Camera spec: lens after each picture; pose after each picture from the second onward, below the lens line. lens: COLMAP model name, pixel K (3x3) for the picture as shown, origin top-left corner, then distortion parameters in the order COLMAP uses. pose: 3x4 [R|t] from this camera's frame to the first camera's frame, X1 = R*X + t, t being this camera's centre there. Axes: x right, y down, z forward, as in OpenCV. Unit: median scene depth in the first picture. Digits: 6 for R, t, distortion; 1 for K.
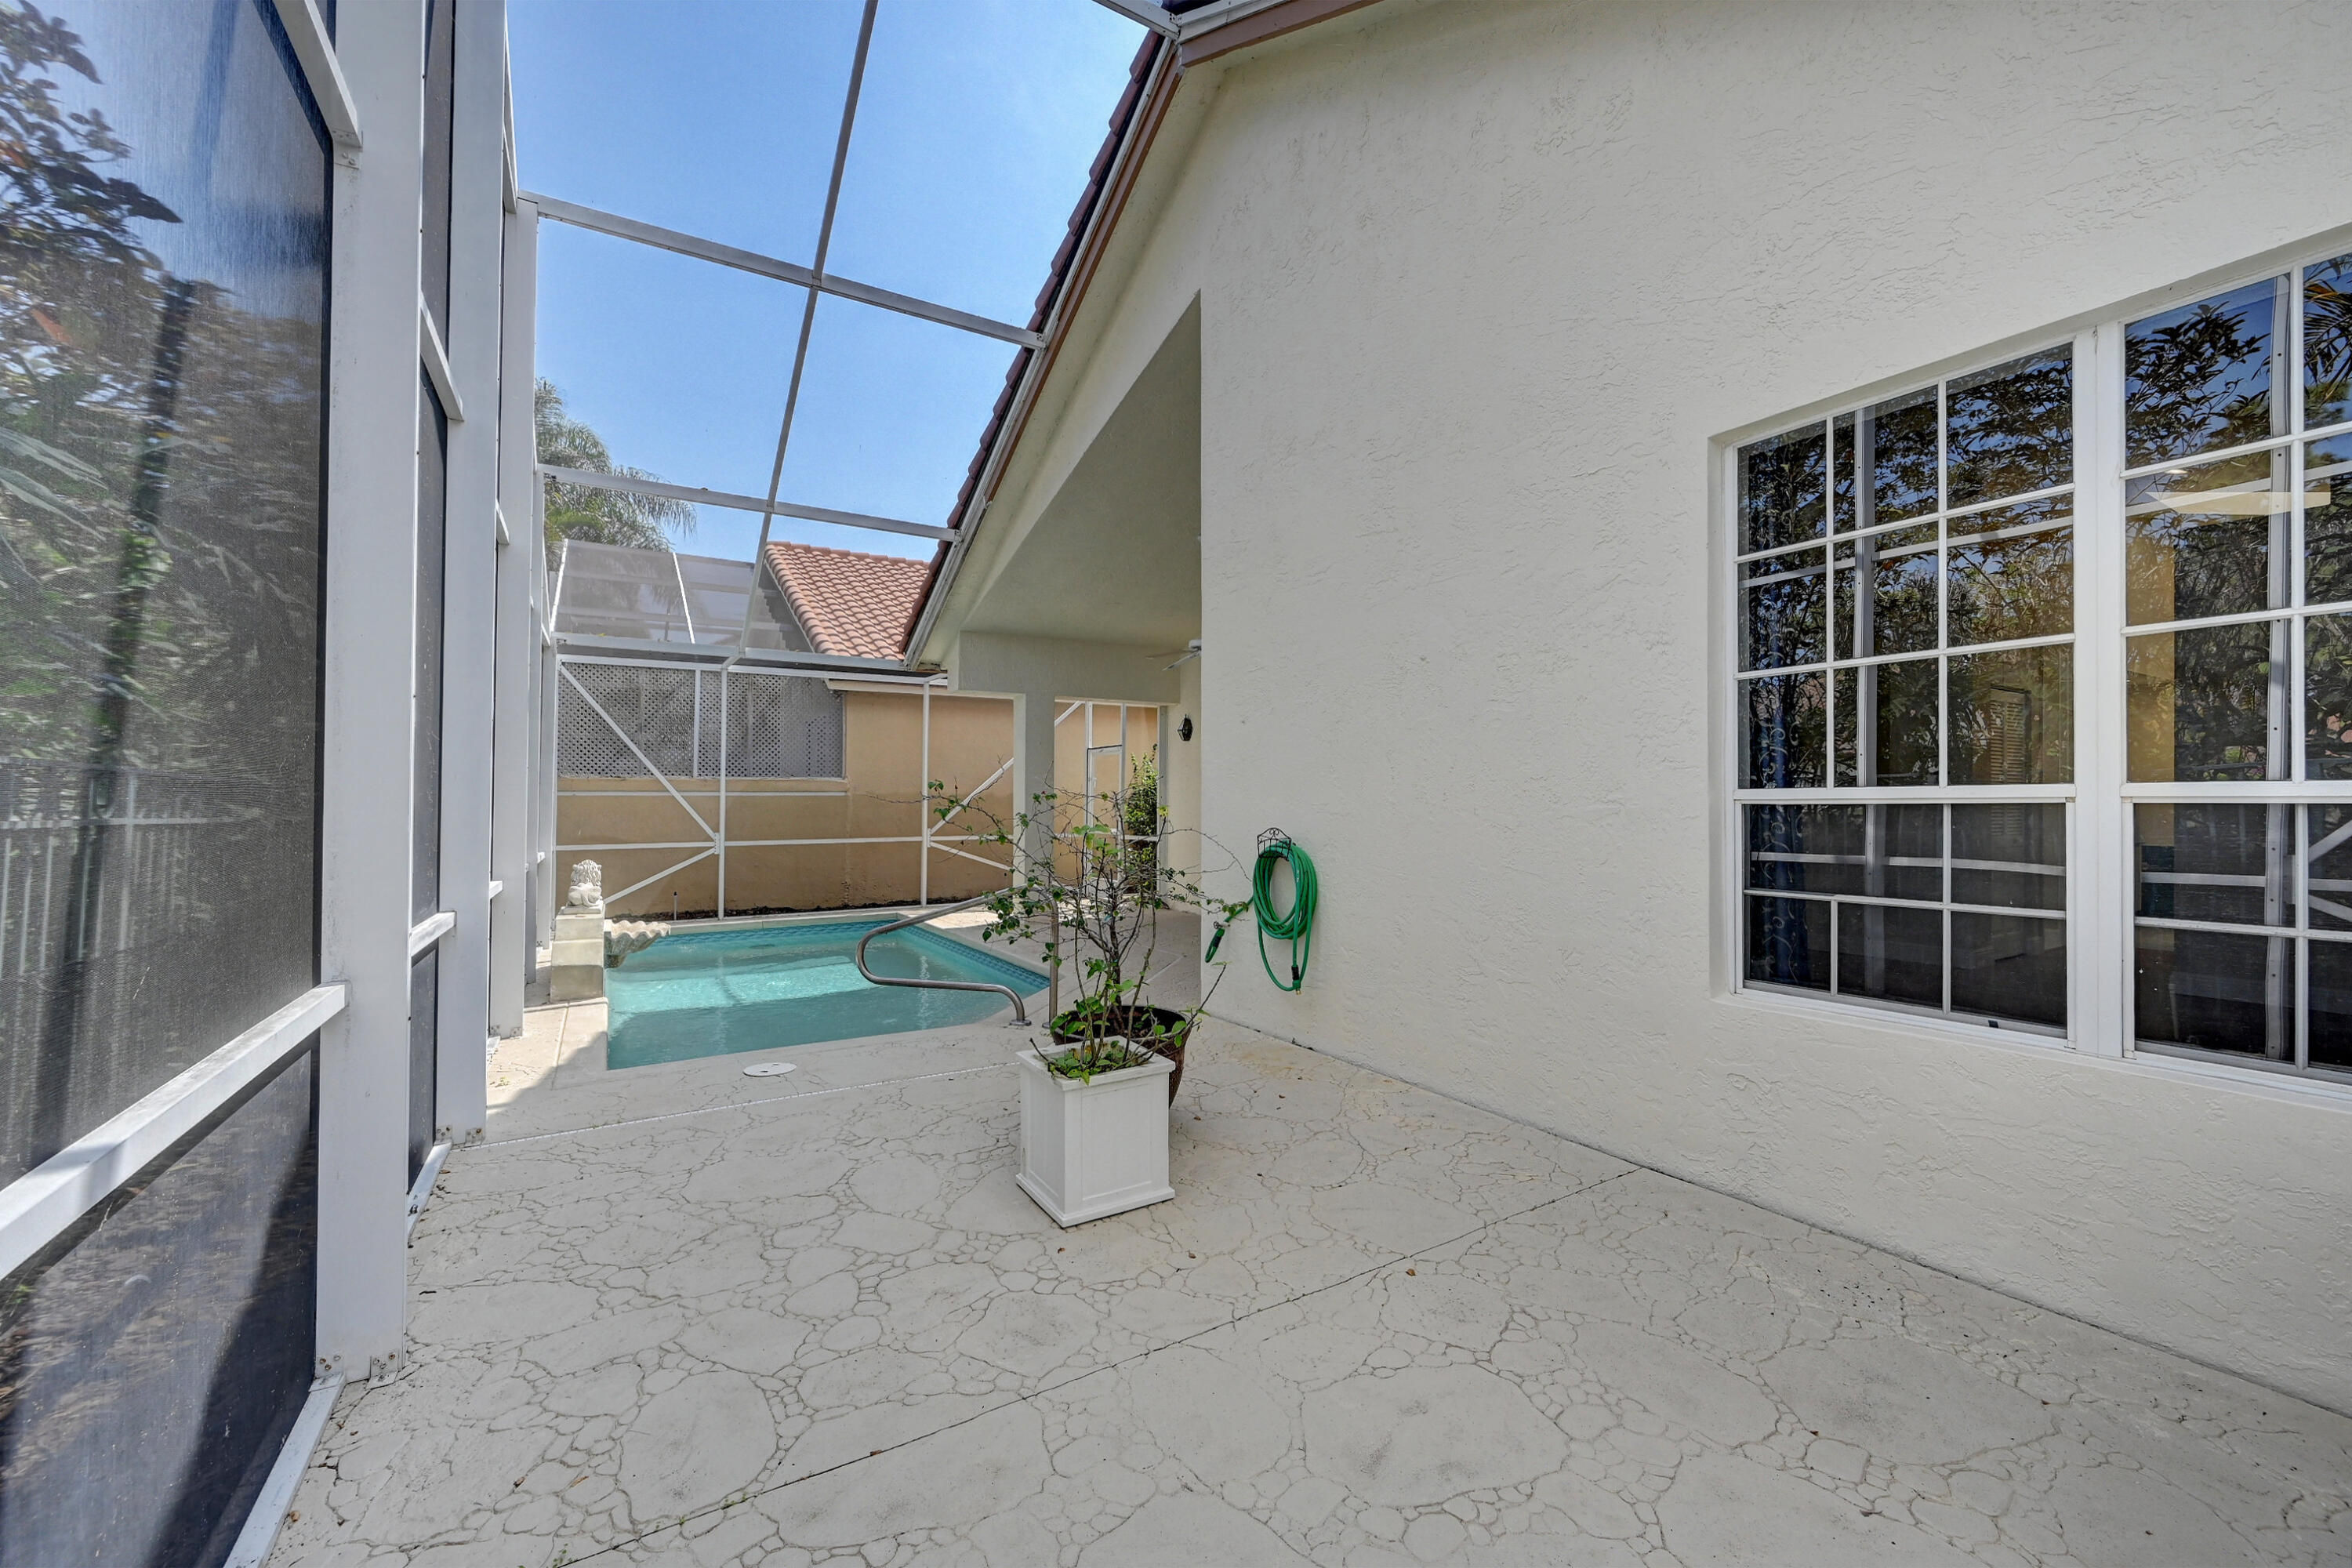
lens RADIAL K [[920.2, 0, 1194.4], [0, 920.2, 778.2], [0, 0, 1]] dist [-0.000330, -0.000012]
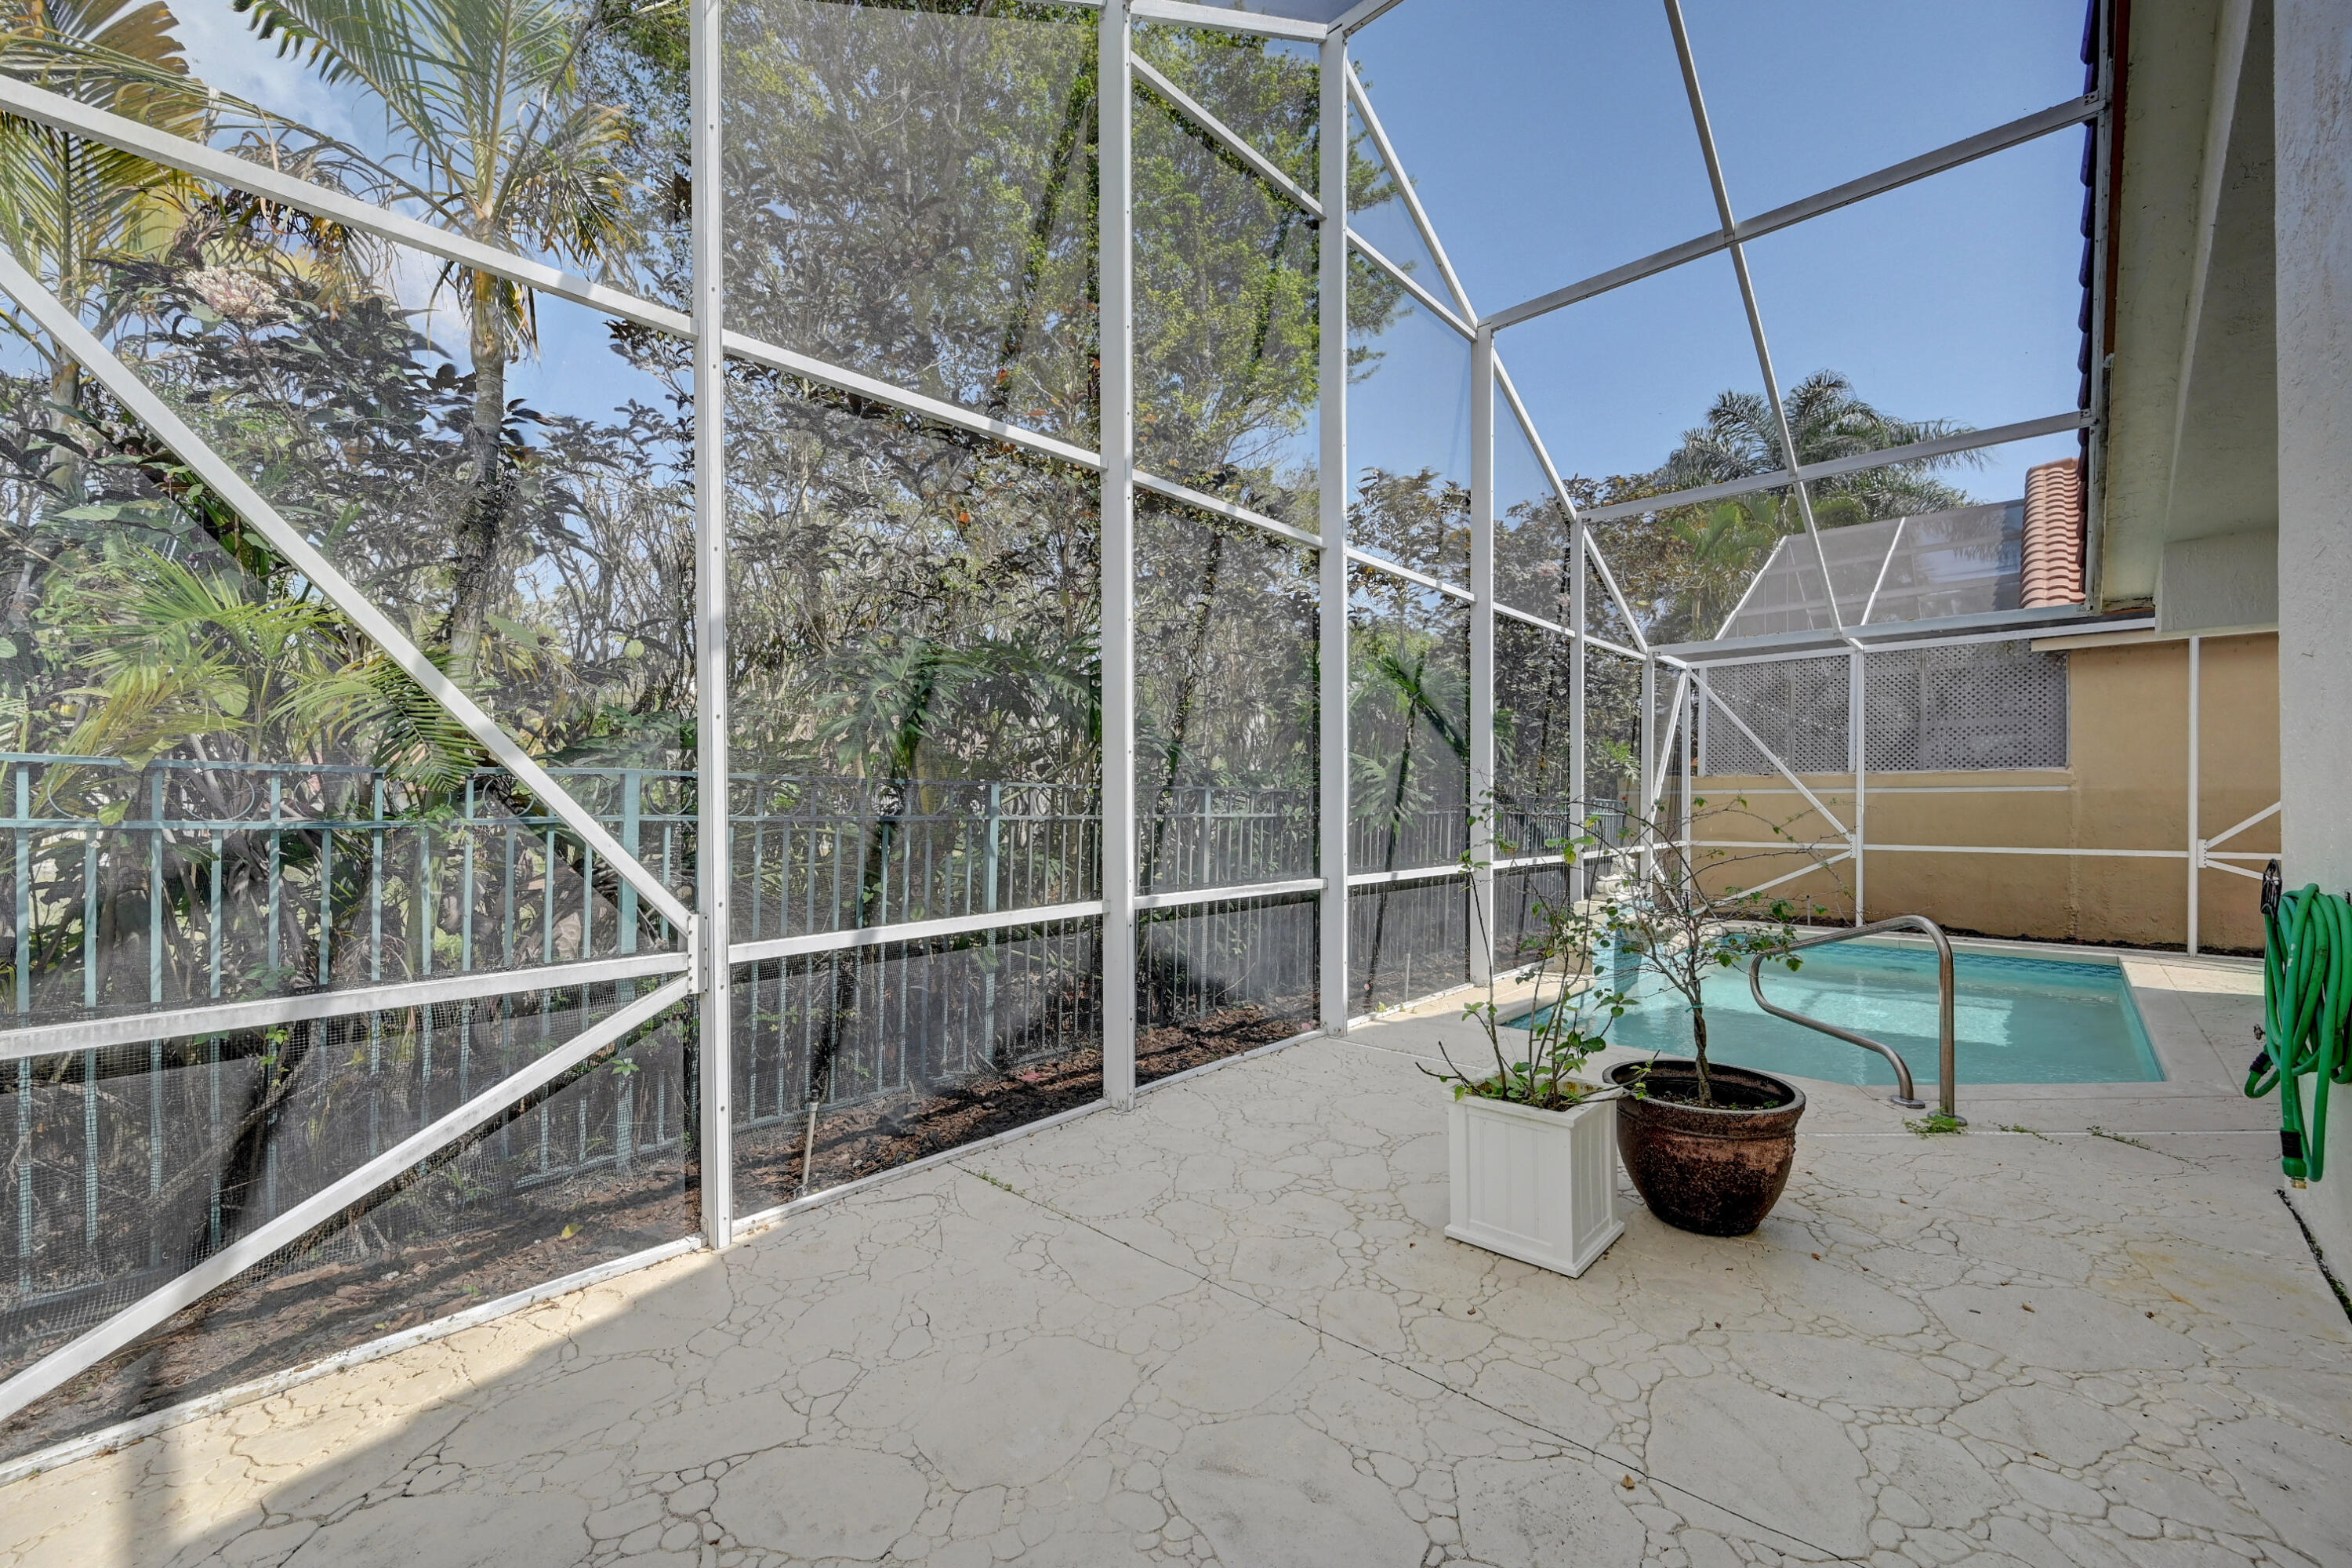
lens RADIAL K [[932.3, 0, 1165.3], [0, 932.3, 792.1], [0, 0, 1]] dist [0.002636, 0.000122]
pose [[0.274038, -0.005087, -0.961705, 0.598641], [0.026939, 0.999634, 0.002389, -0.007627], [0.961341, -0.026562, 0.274075, 0.342146]]
